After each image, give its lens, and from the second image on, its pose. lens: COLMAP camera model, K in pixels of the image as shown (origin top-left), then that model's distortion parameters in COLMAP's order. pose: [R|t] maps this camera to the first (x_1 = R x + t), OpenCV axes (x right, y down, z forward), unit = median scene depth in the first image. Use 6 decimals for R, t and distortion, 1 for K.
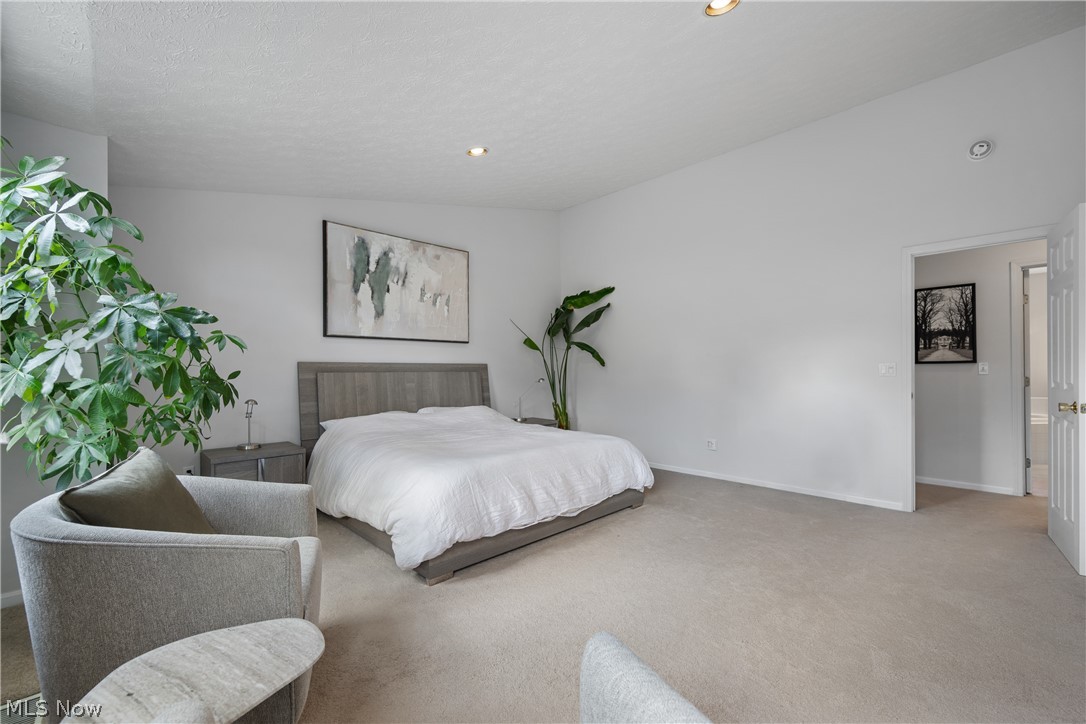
lens RADIAL K [[451.9, 0, 543.0], [0, 451.9, 362.0], [0, 0, 1]] dist [0.000572, -0.000018]
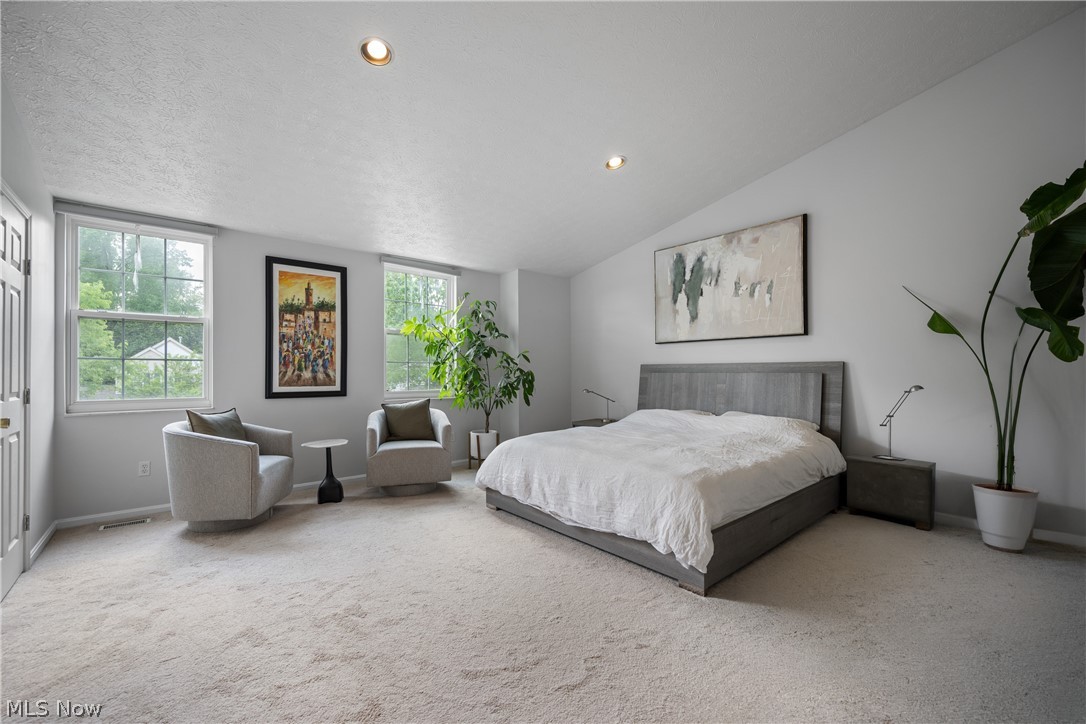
lens RADIAL K [[451.9, 0, 543.0], [0, 451.9, 362.0], [0, 0, 1]] dist [0.000572, -0.000018]
pose [[-0.077103, -0.016944, -0.996879, 0.723163], [0.020069, 0.999627, -0.018543, 0.009786], [0.996821, -0.021436, -0.076734, 0.721462]]
